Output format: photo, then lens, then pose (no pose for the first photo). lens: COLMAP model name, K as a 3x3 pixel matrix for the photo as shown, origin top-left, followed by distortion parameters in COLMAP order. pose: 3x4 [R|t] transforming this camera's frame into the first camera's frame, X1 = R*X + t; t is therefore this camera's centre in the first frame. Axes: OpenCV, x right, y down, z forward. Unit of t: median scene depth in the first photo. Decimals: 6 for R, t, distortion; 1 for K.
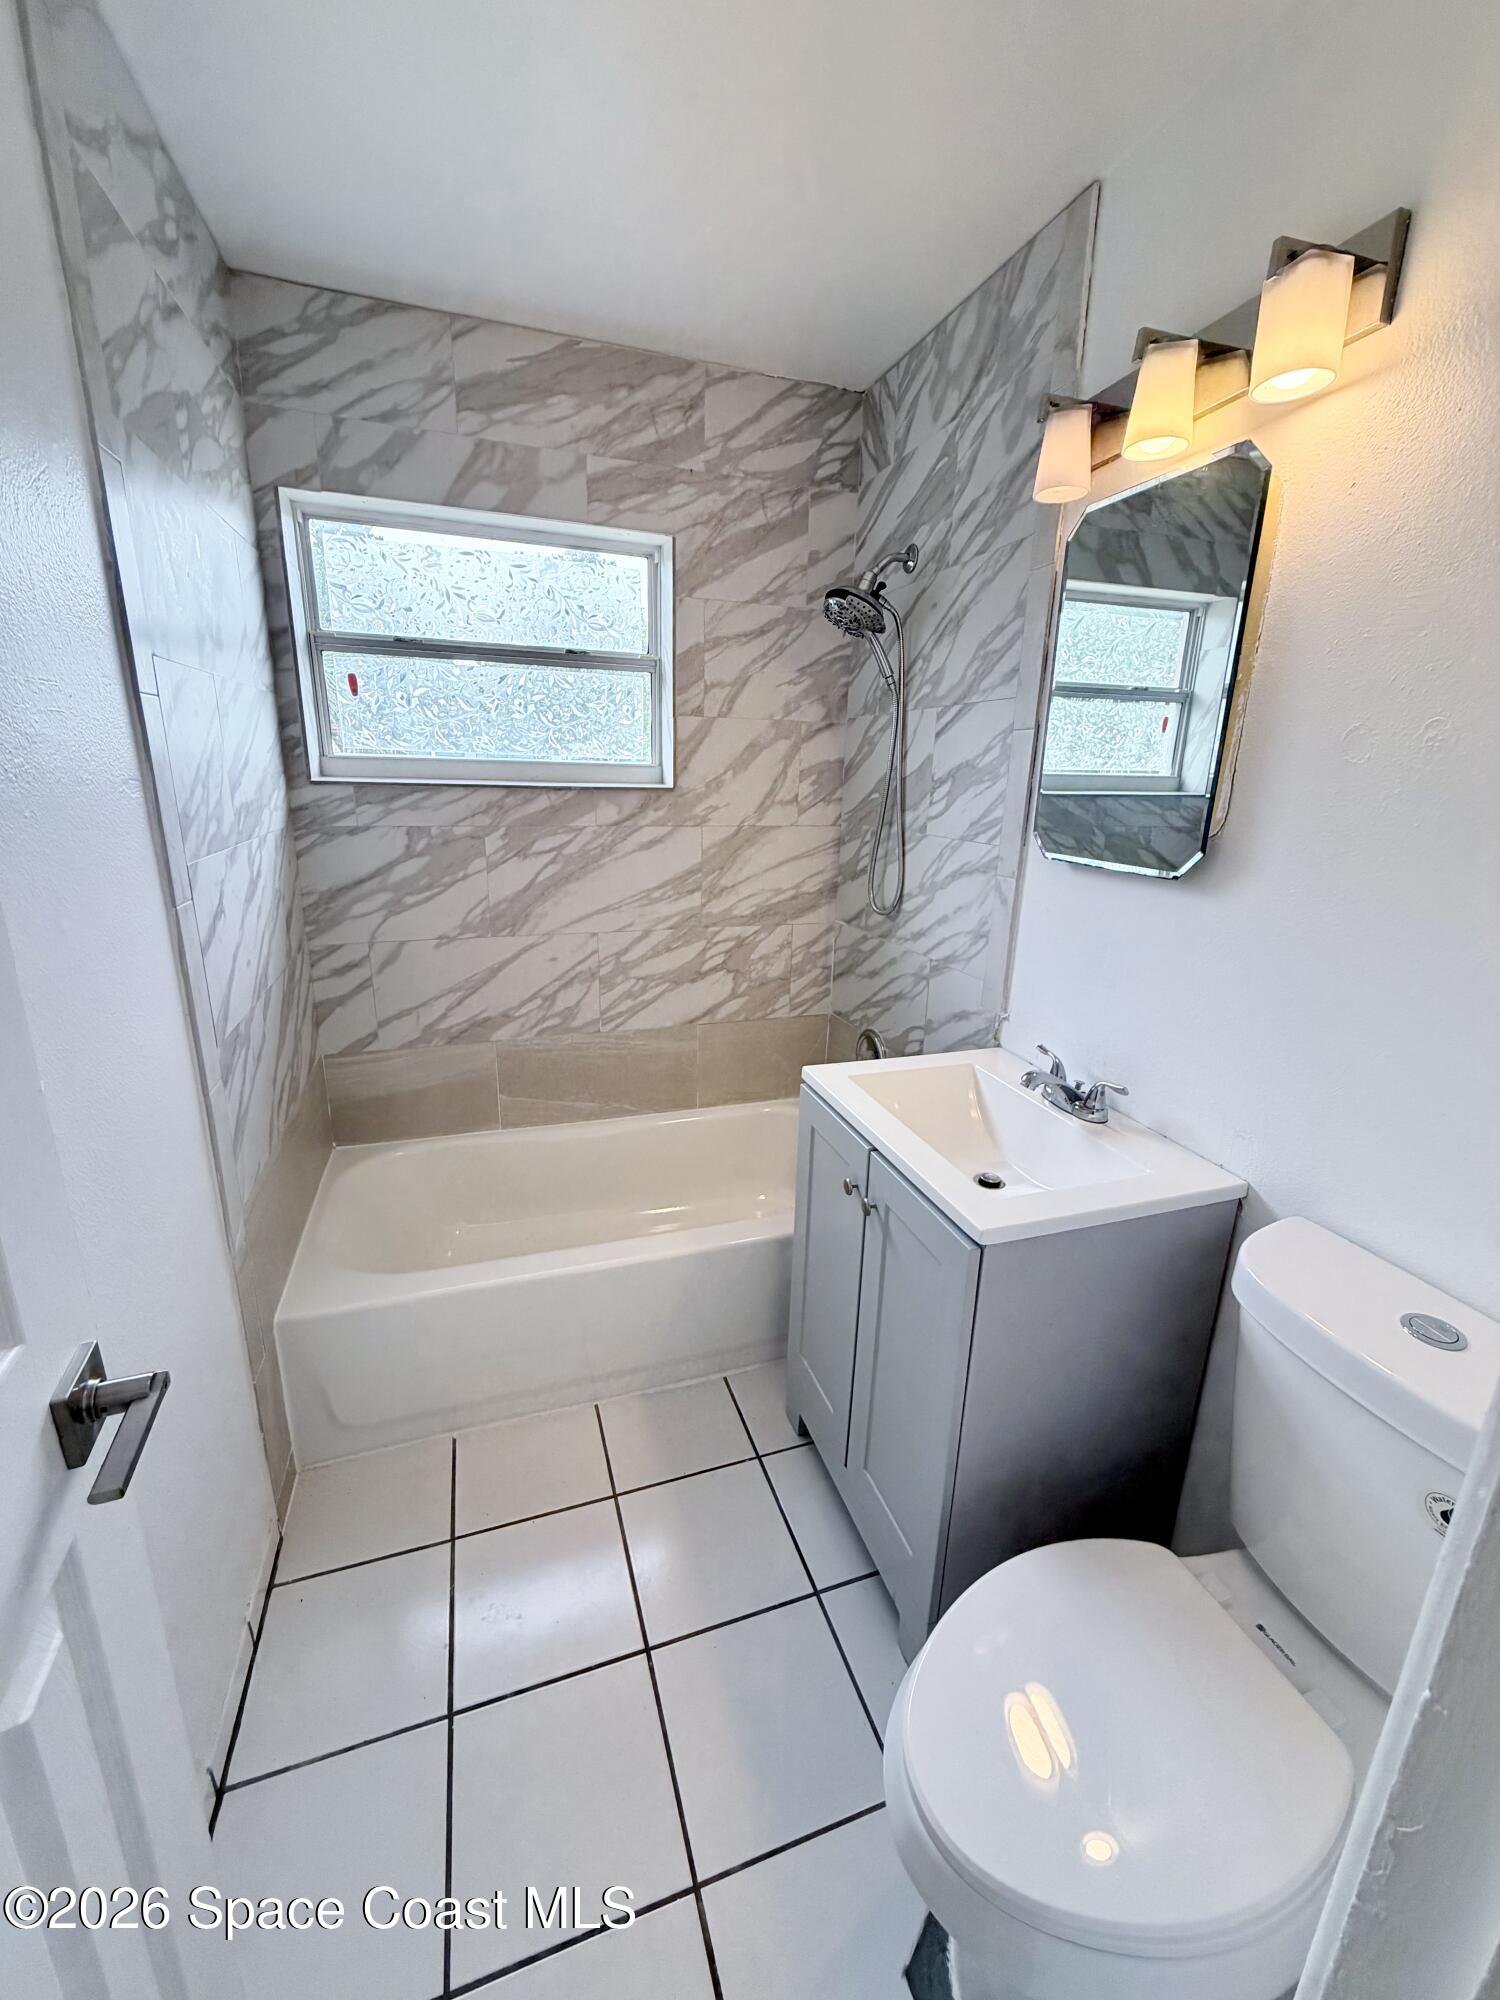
lens RADIAL K [[796.0, 0, 749.0], [0, 796.0, 997.0], [0, 0, 1]] dist [-0.000294, 0.000303]
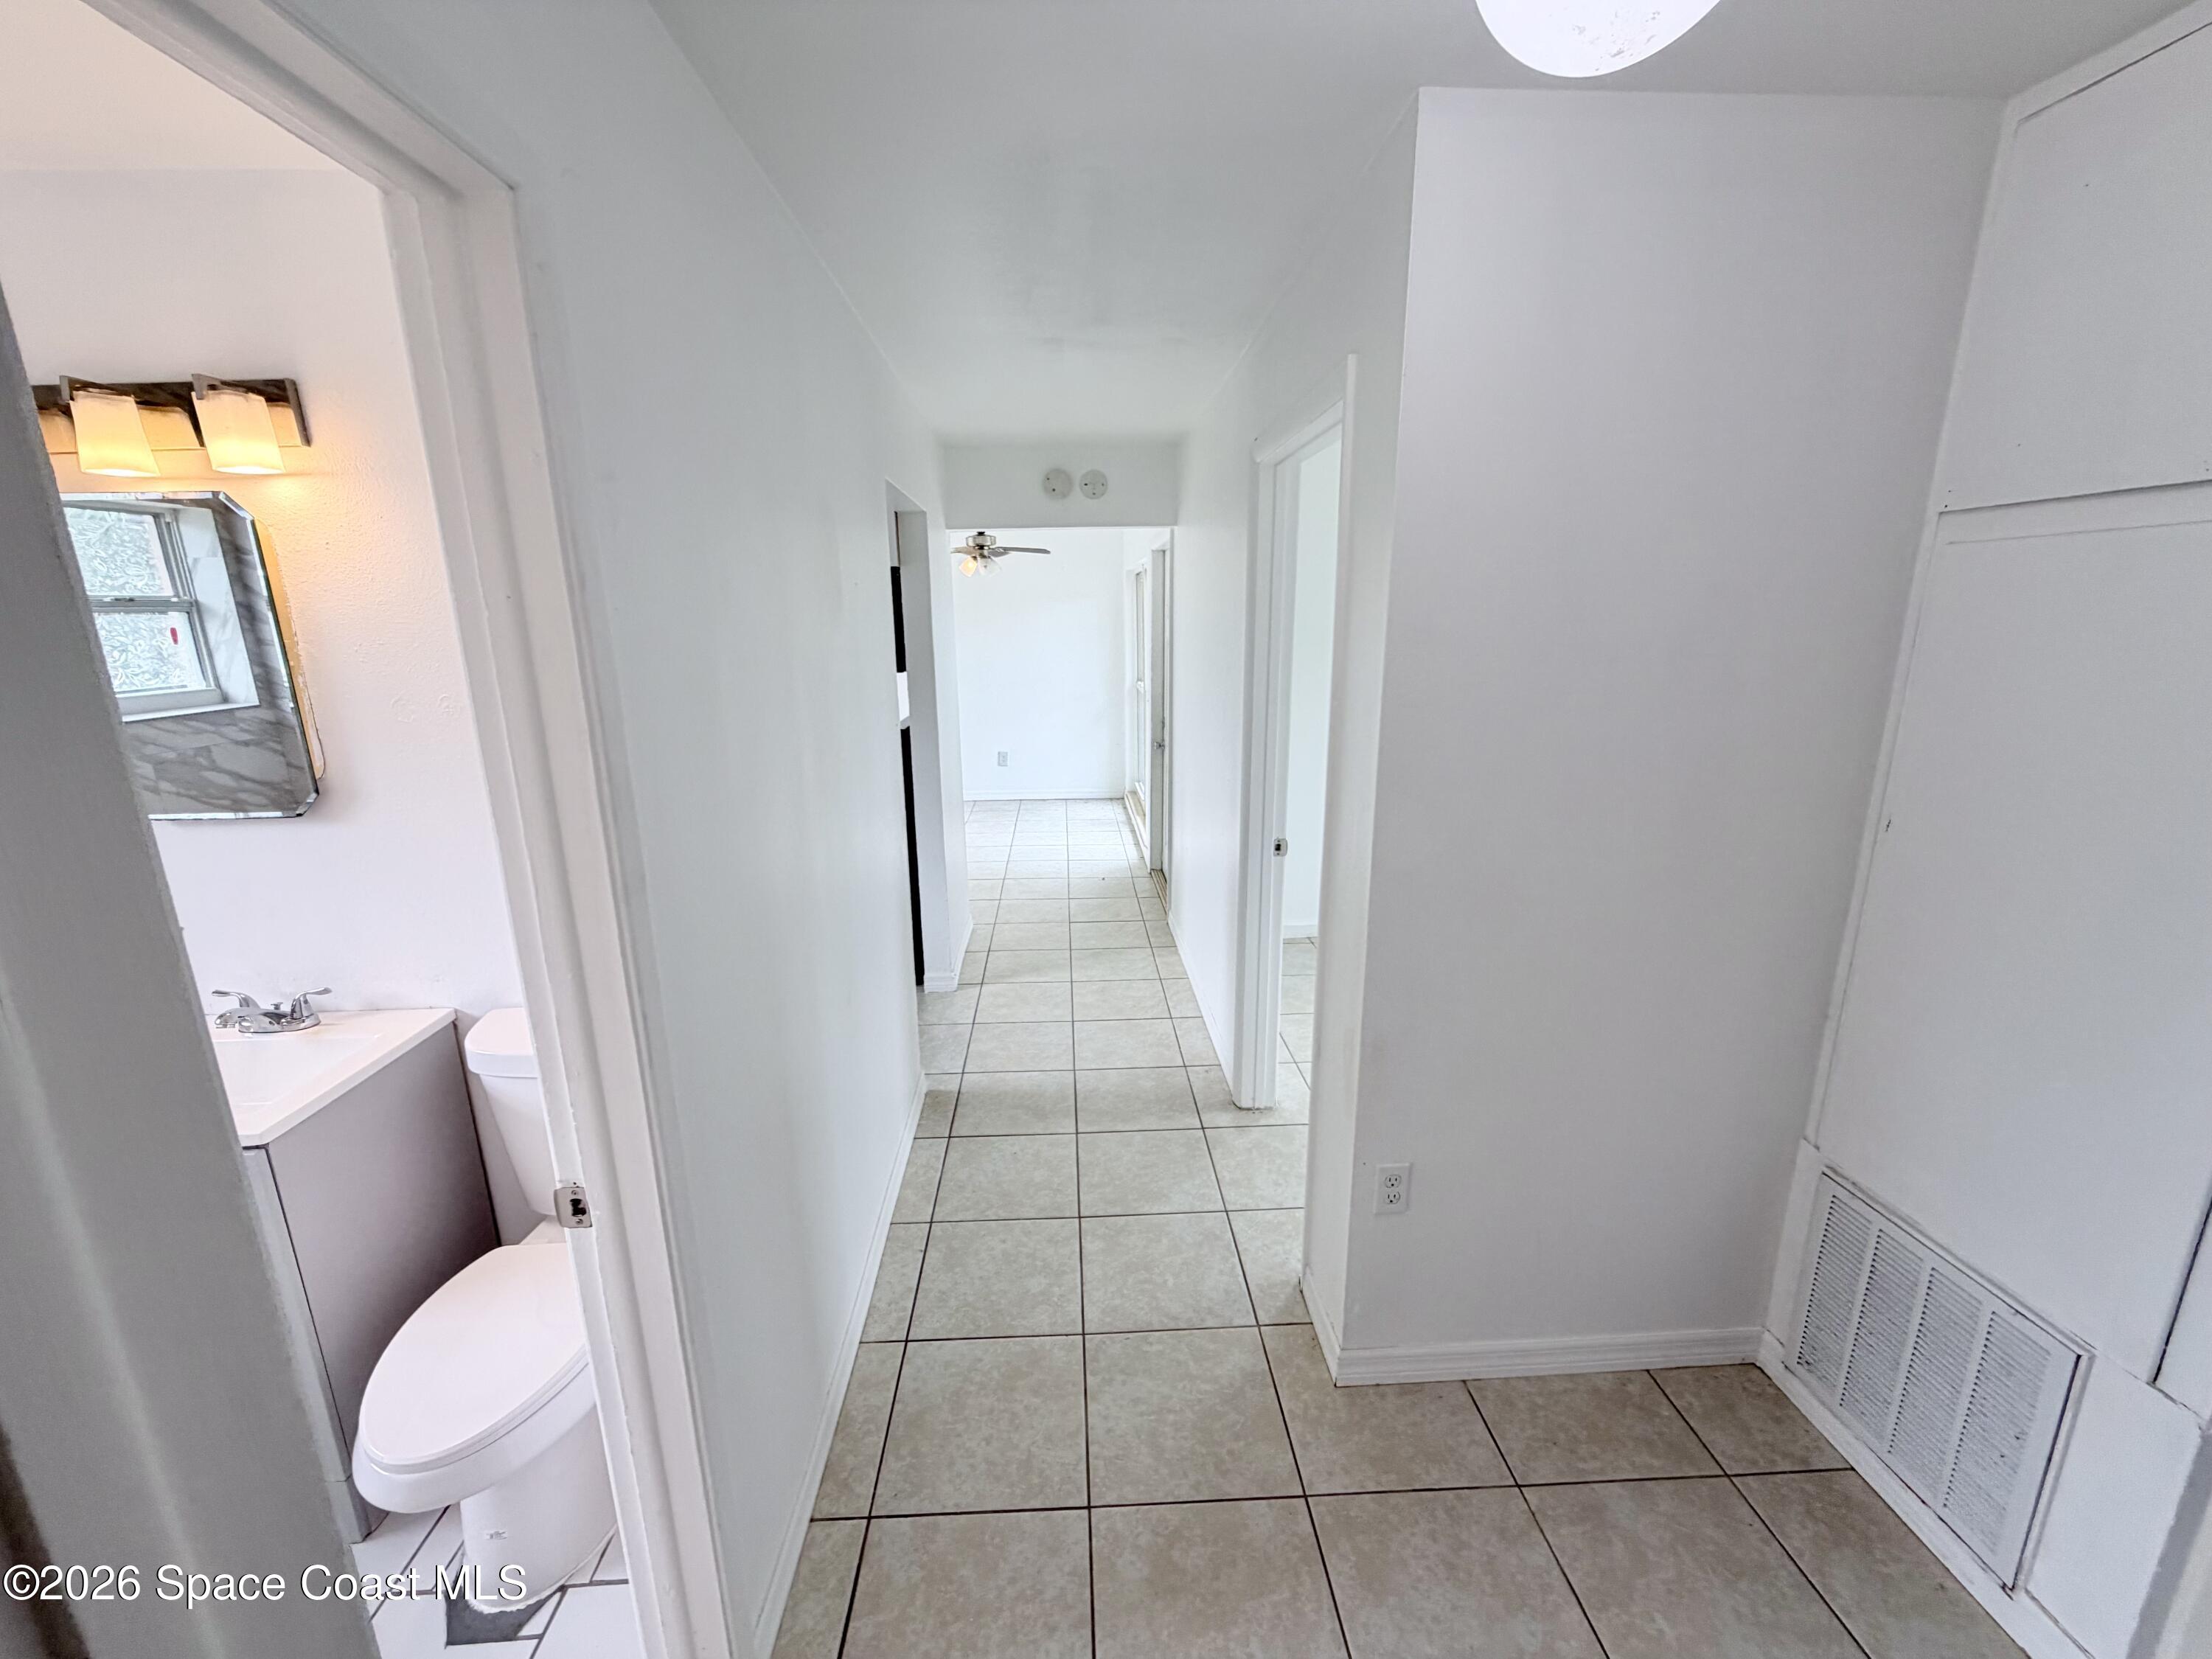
lens RADIAL K [[880.4, 0, 1099.3], [0, 880.4, 825.1], [0, 0, 1]] dist [-0.000294, 0.000303]
pose [[0.278641, -0.251095, 0.926990, -0.354797], [0.284270, 0.943529, 0.170127, -0.012206], [-0.917360, 0.216111, 0.334285, -0.542694]]
